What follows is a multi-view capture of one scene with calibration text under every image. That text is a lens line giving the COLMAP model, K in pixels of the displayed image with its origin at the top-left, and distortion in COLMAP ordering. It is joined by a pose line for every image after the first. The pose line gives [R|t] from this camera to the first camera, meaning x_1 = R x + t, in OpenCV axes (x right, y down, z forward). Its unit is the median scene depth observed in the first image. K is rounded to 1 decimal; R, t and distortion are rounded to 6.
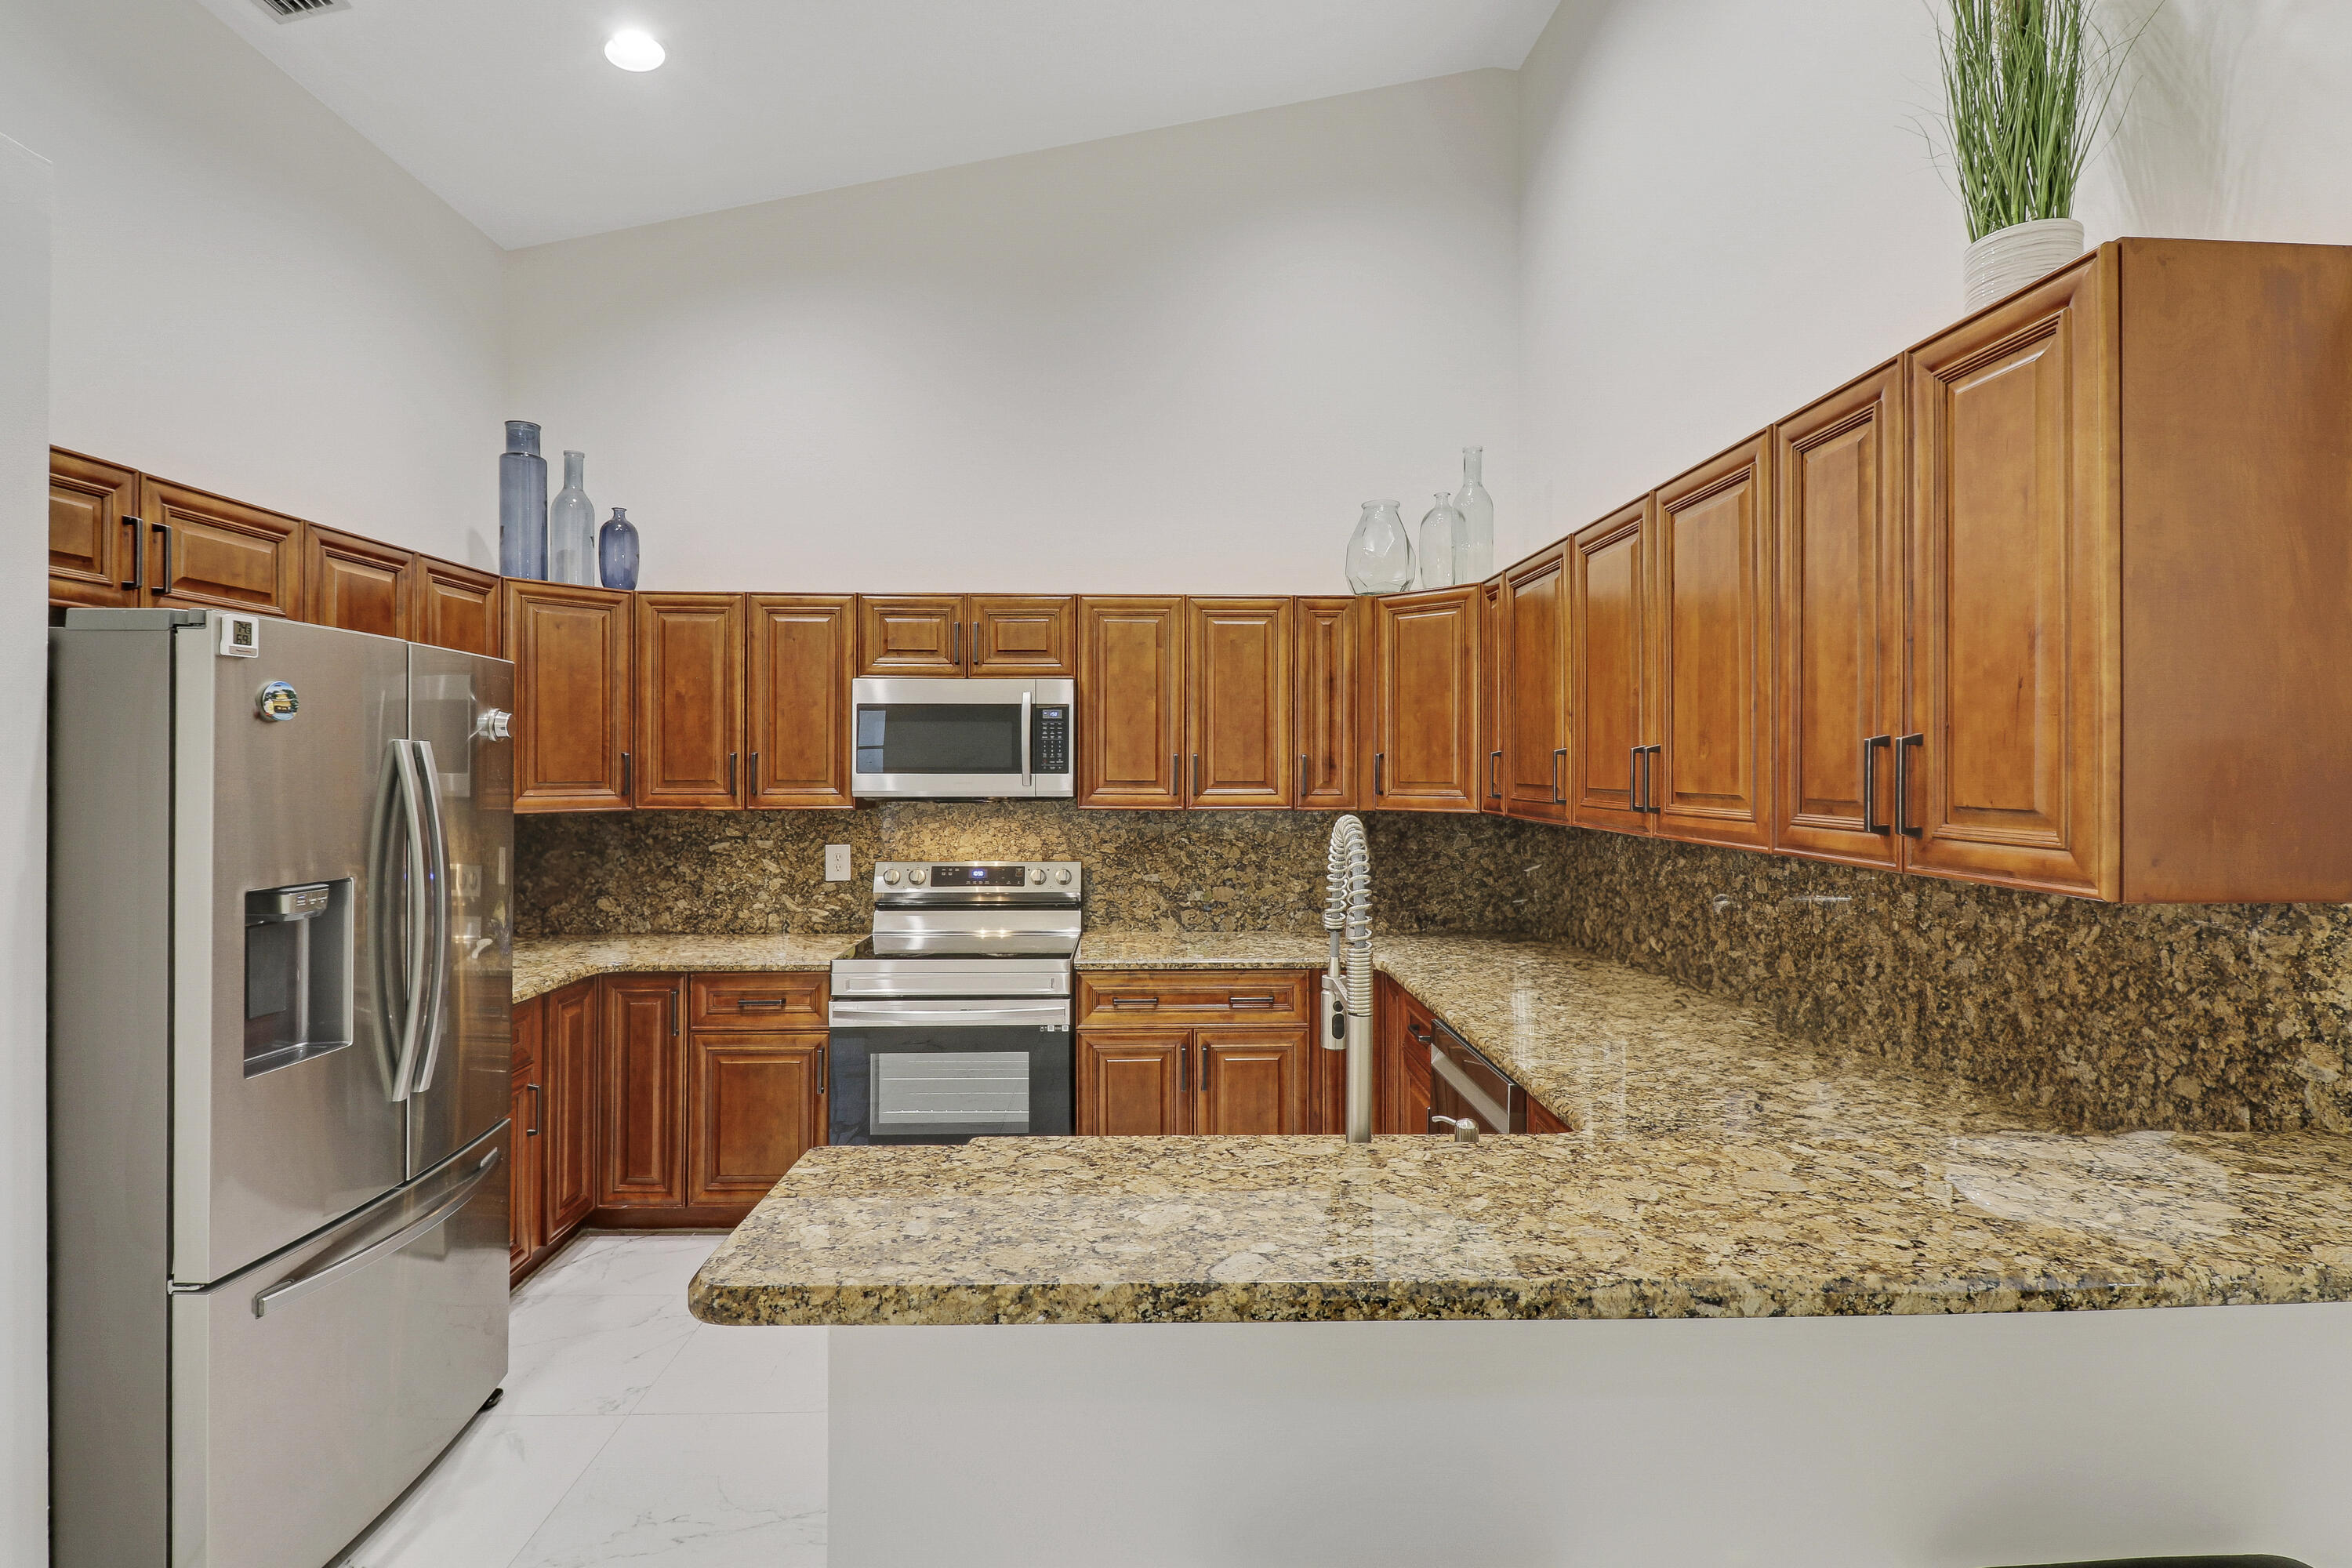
lens RADIAL K [[1119.5, 0, 1178.6], [0, 1119.5, 769.7], [0, 0, 1]] dist [0.010253, -0.017541]
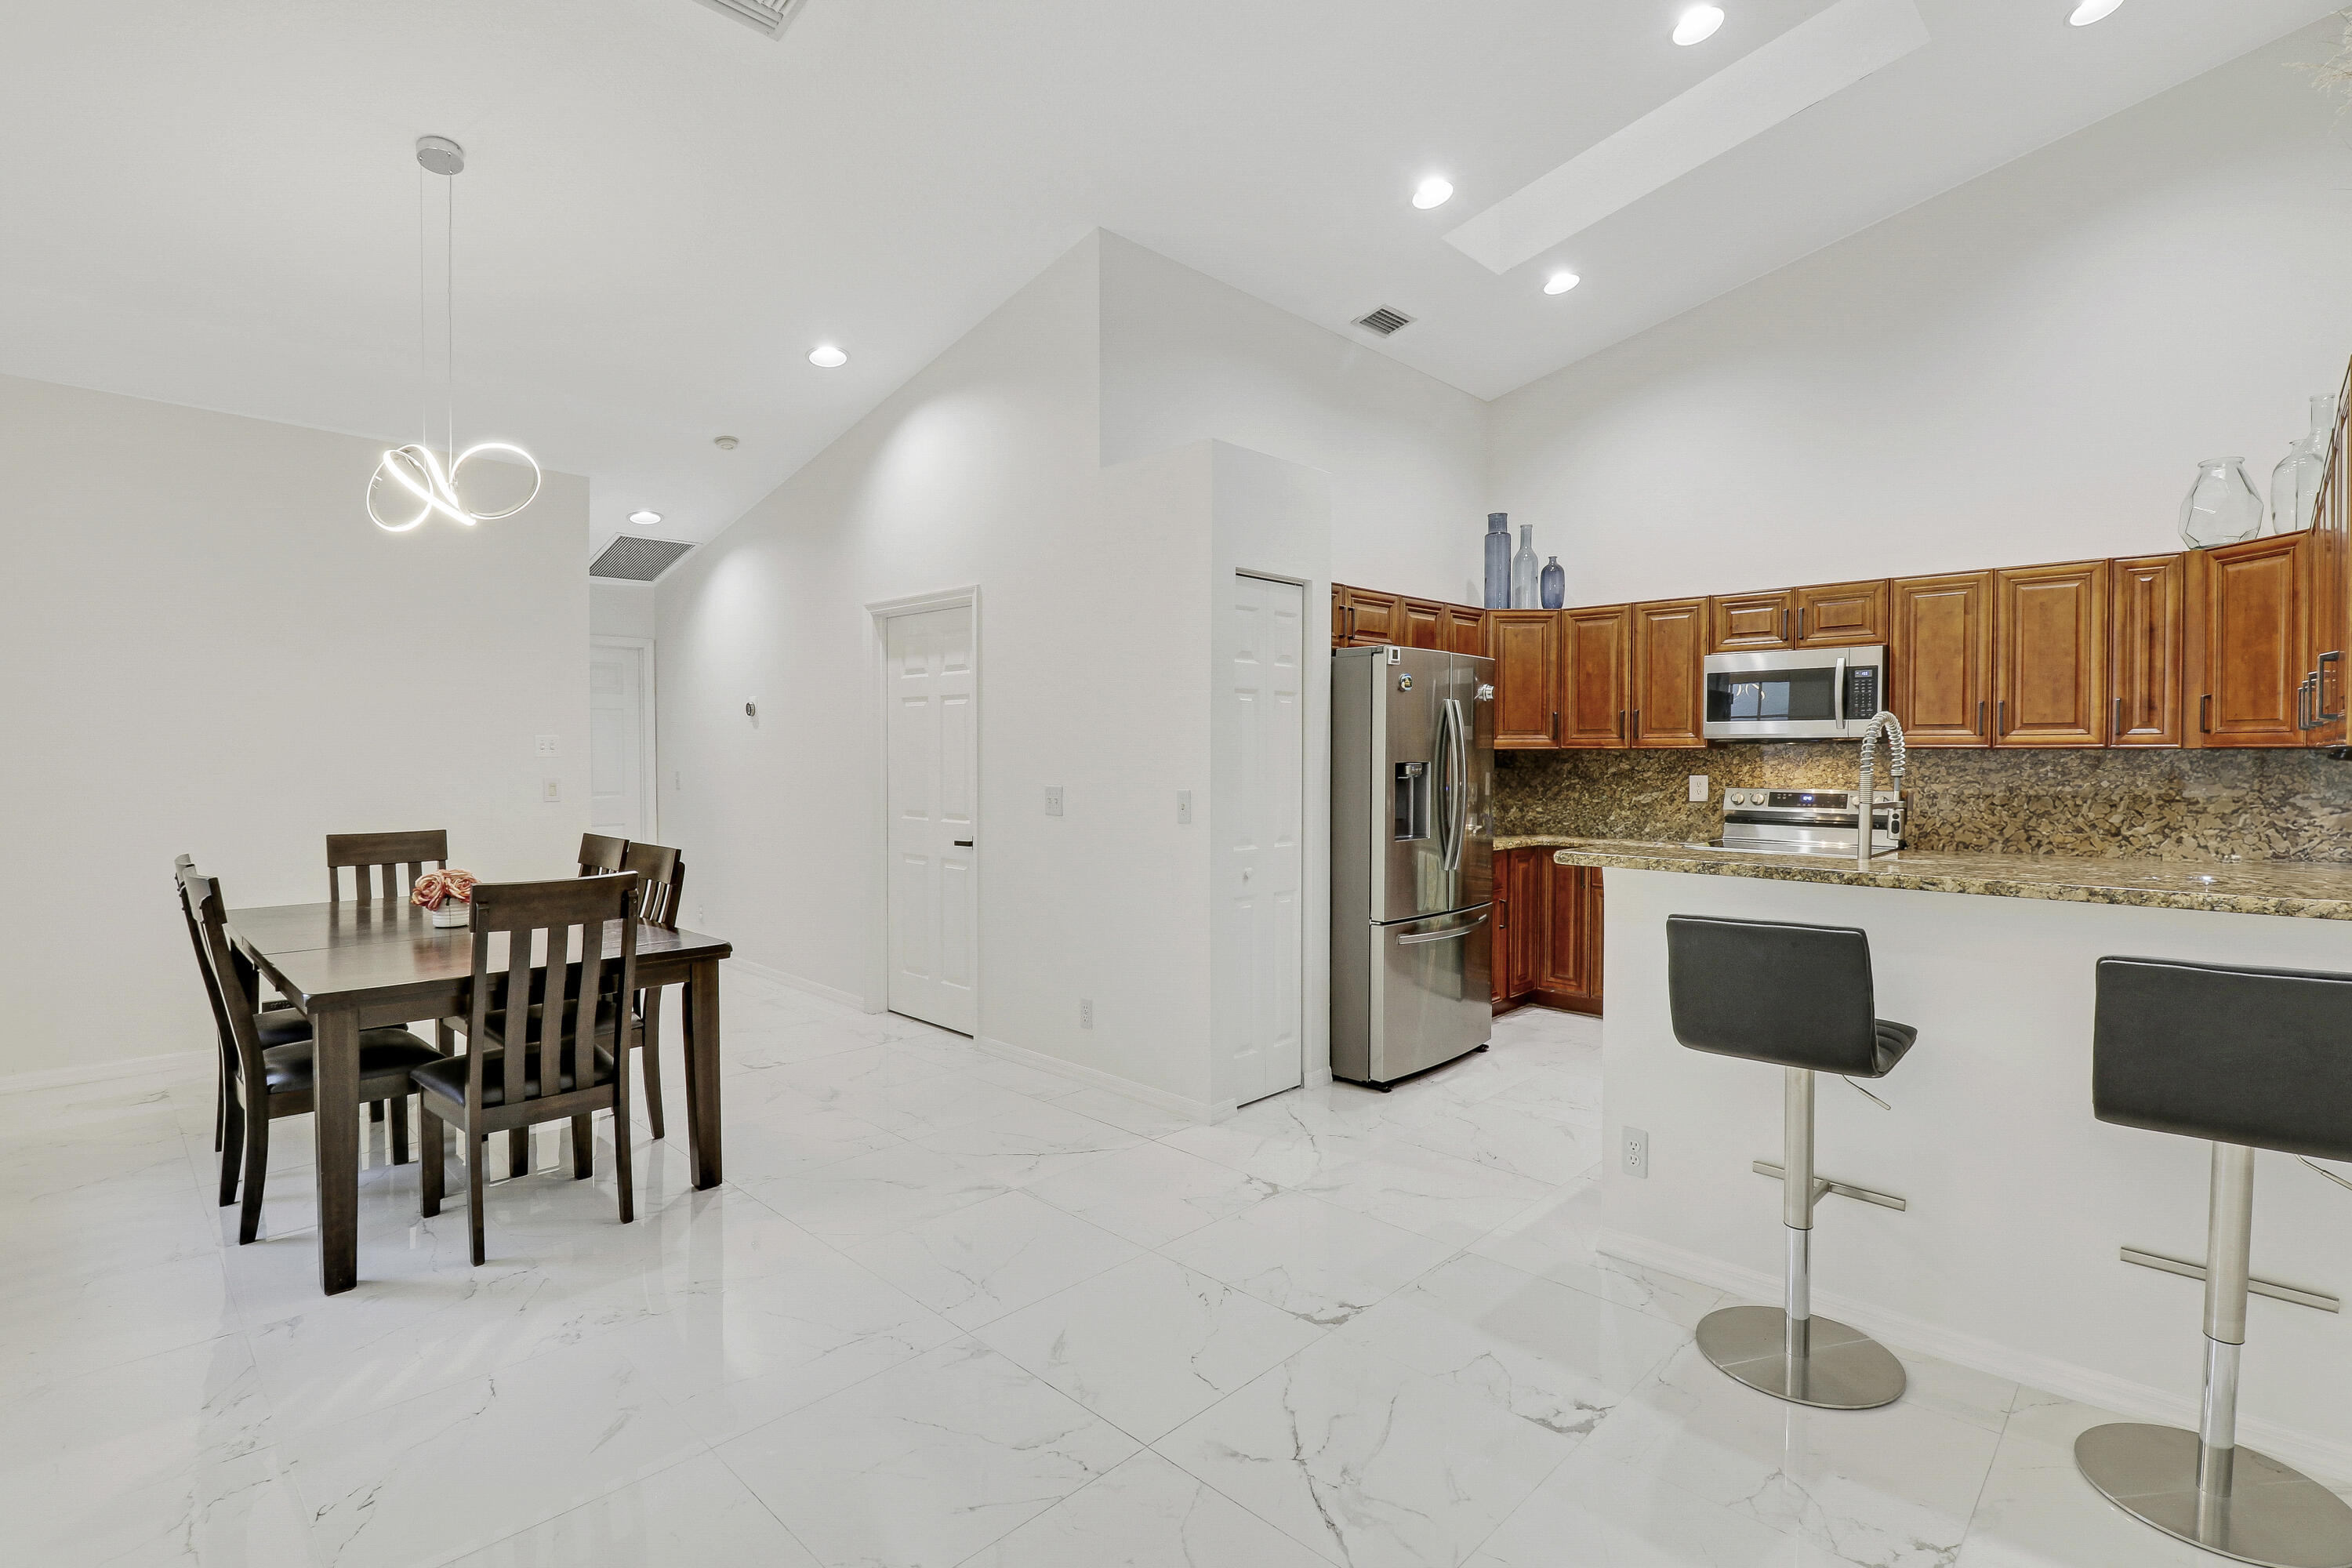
lens RADIAL K [[1119.5, 0, 1178.6], [0, 1119.5, 769.7], [0, 0, 1]] dist [0.010253, -0.017541]
pose [[0.697509, 0.009410, -0.716514, 0.265998], [0.000882, 0.999902, 0.013991, 0.042907], [0.716575, -0.010391, 0.697432, -0.478255]]
